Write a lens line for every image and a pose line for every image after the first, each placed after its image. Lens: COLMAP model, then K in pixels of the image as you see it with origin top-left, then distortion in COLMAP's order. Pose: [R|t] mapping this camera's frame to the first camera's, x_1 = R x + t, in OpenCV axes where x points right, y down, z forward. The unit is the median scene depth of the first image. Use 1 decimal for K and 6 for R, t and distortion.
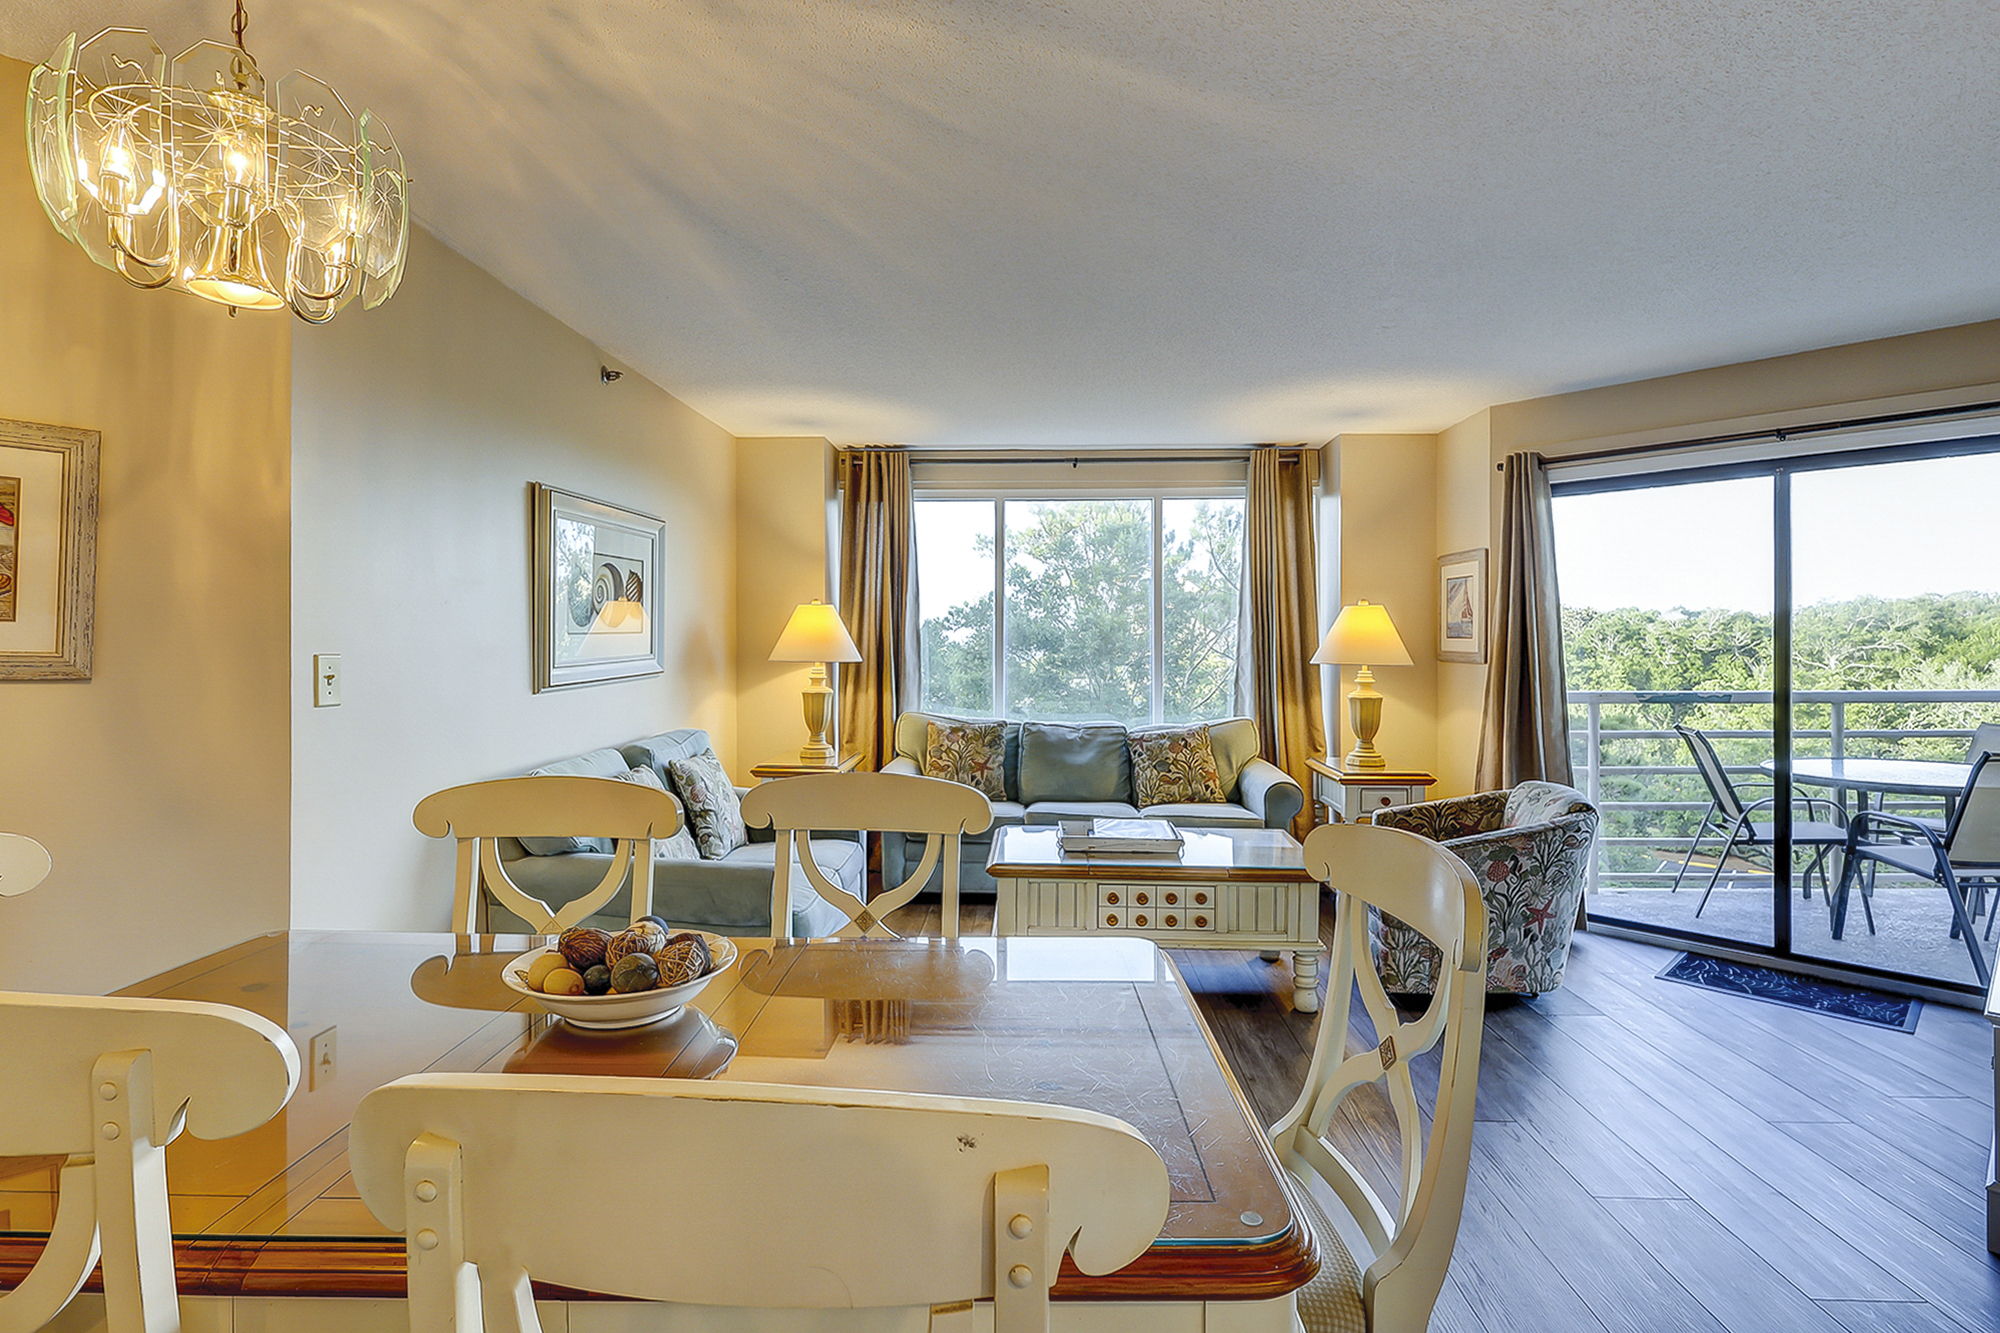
lens RADIAL K [[970.1, 0, 997.1], [0, 970.1, 646.1], [0, 0, 1]] dist [-0.001846, 0.000752]
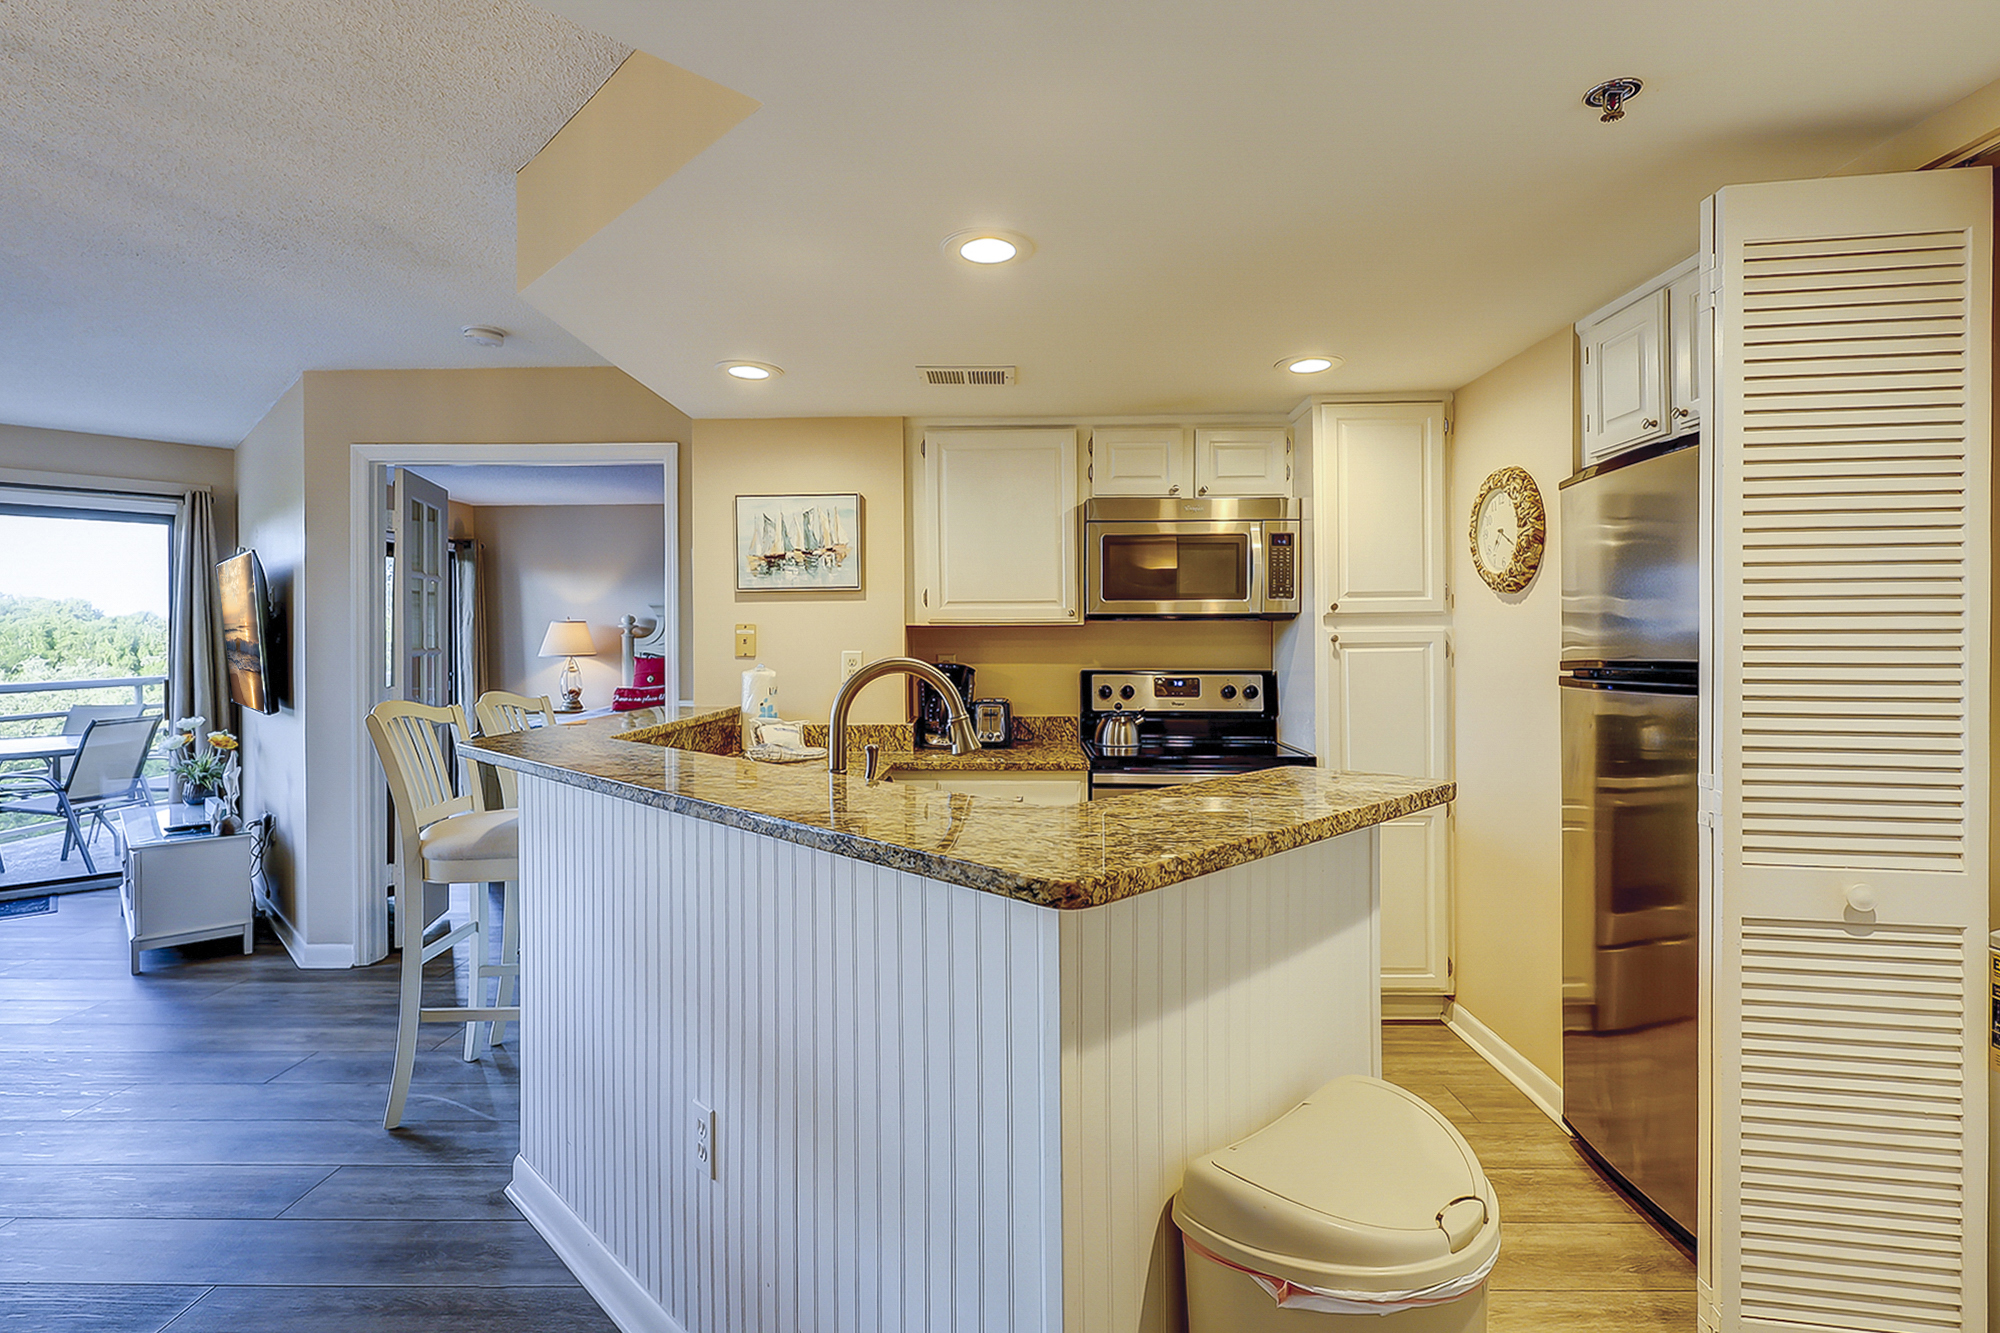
lens RADIAL K [[970.1, 0, 997.1], [0, 970.1, 646.1], [0, 0, 1]] dist [-0.001846, 0.000752]
pose [[-0.023375, -0.000847, 0.999726, -0.387856], [0.001692, 0.999998, 0.000887, -0.001885], [-0.999725, 0.001712, -0.023374, -0.272543]]
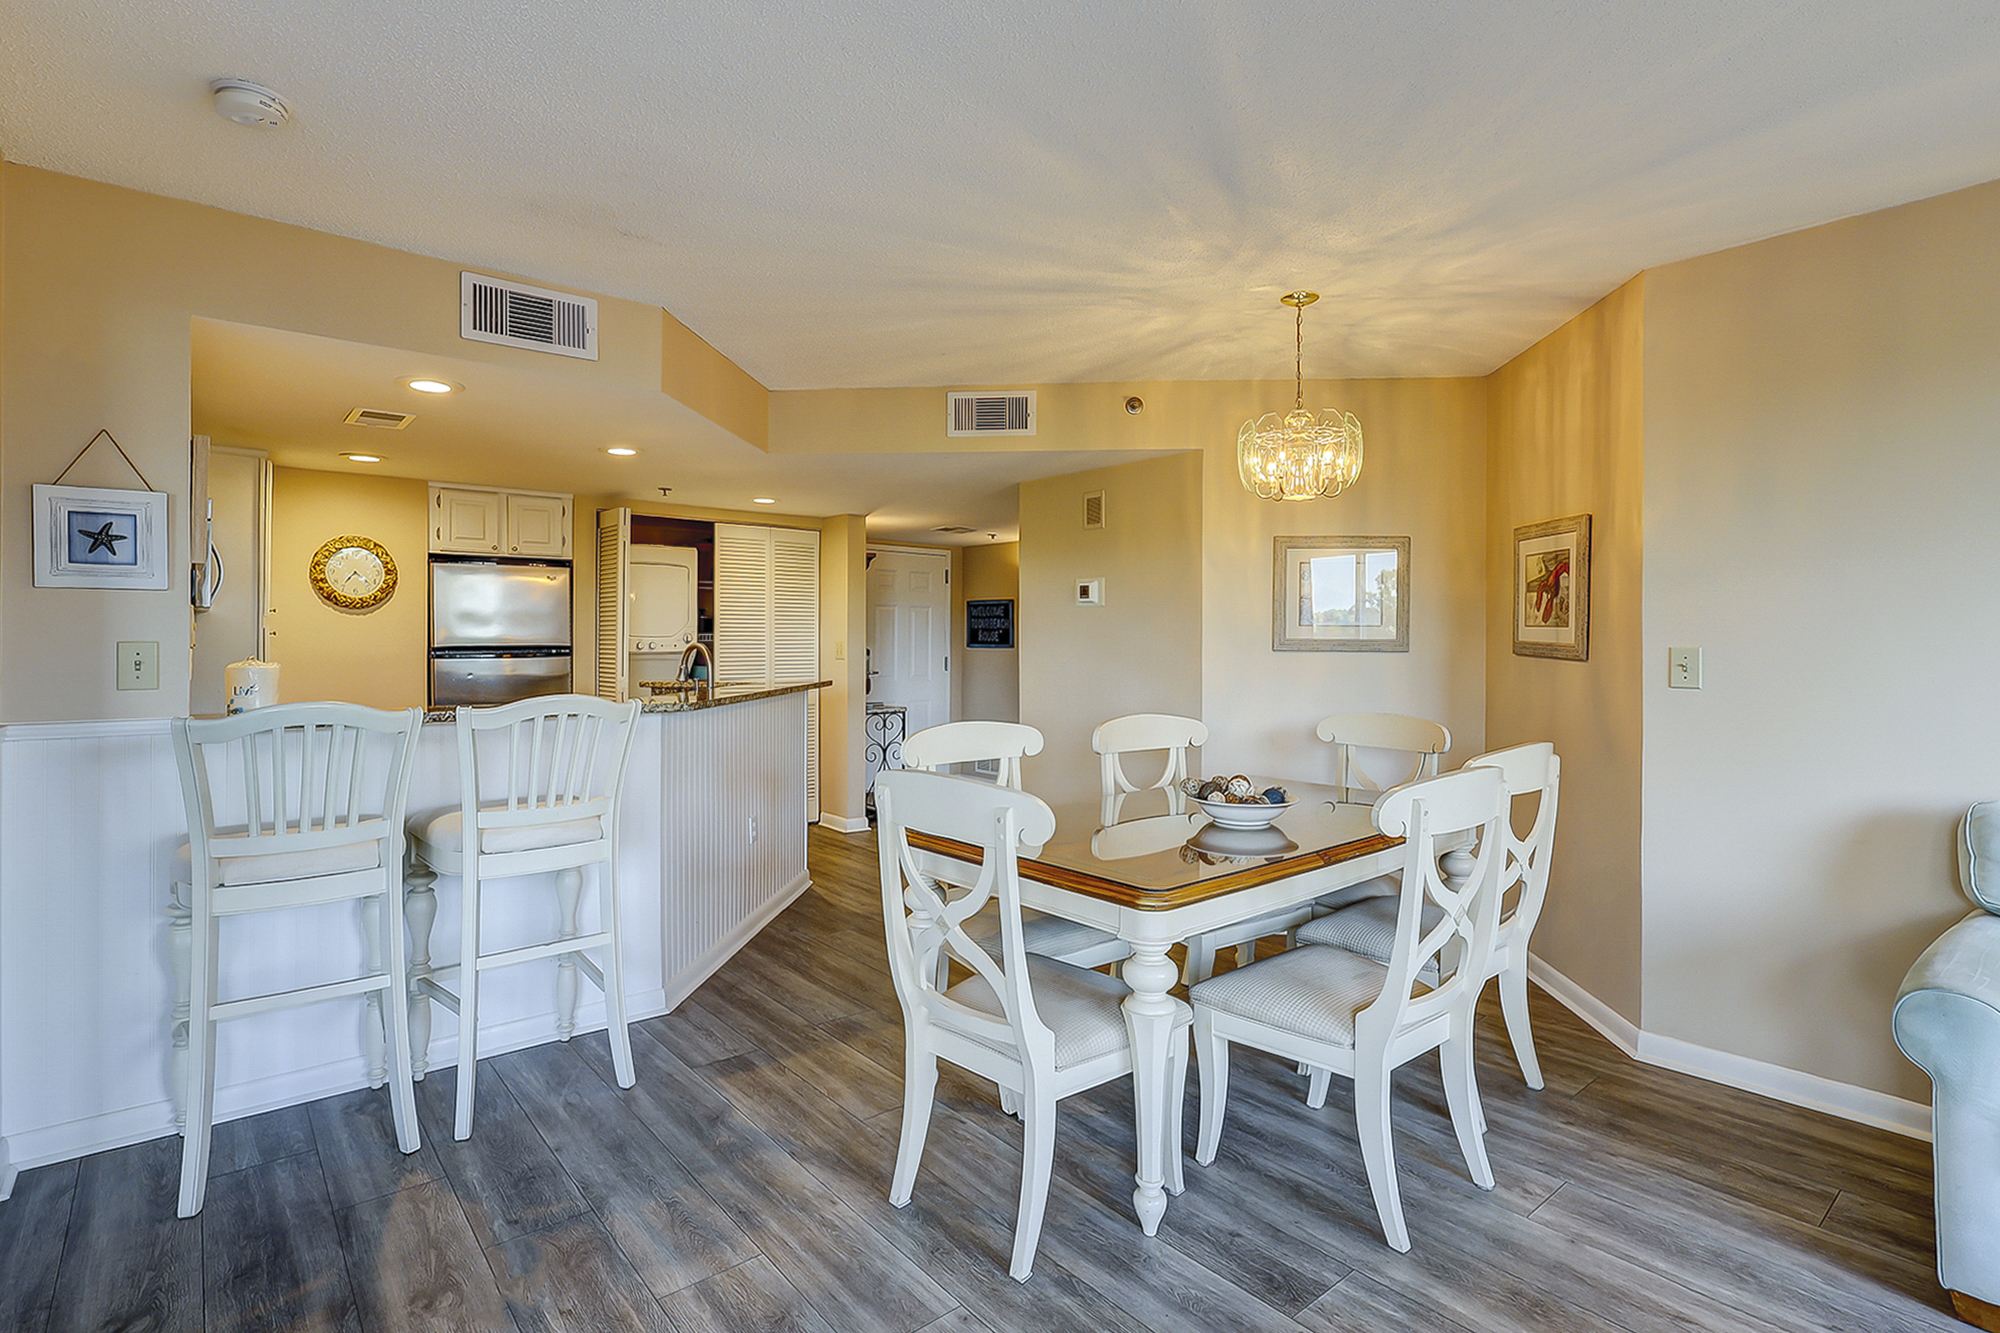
lens RADIAL K [[981.7, 0, 1002.4], [0, 981.7, 643.7], [0, 0, 1]] dist [-0.006954, 0.000285]
pose [[-0.737855, 0.000512, -0.674959, 0.405294], [-0.001005, 0.999998, 0.001857, 0.001464], [0.674959, 0.002049, -0.737853, 0.651095]]
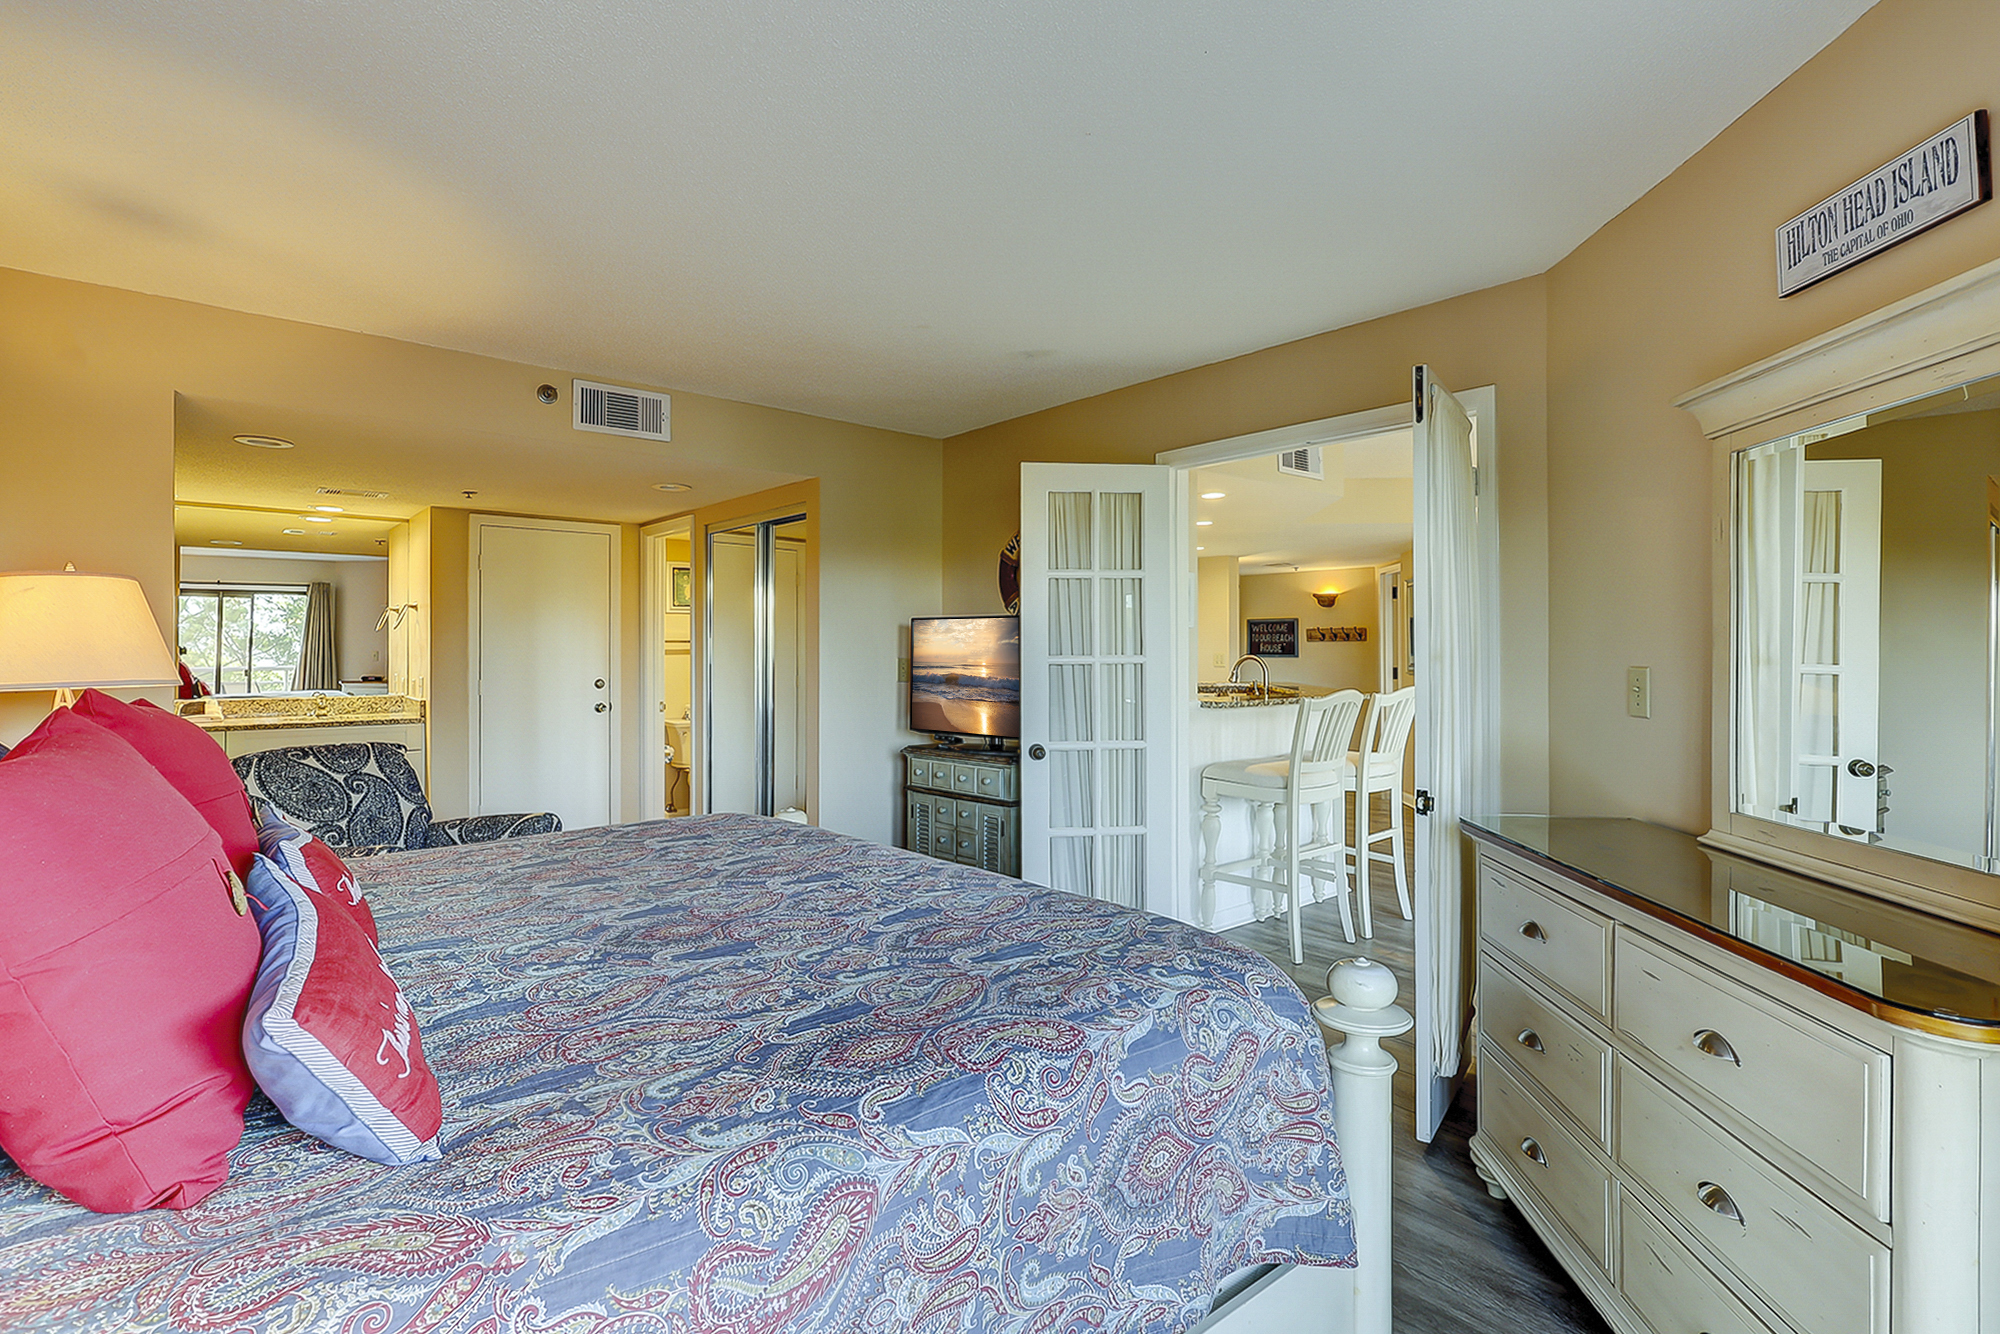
lens RADIAL K [[981.7, 0, 1002.4], [0, 981.7, 644.2], [0, 0, 1]] dist [-0.006954, 0.000285]
pose [[-0.731912, -0.003048, -0.681392, 1.191575], [0.002942, 0.999967, -0.007633, -0.003140], [0.681393, -0.007591, -0.731878, 0.515236]]
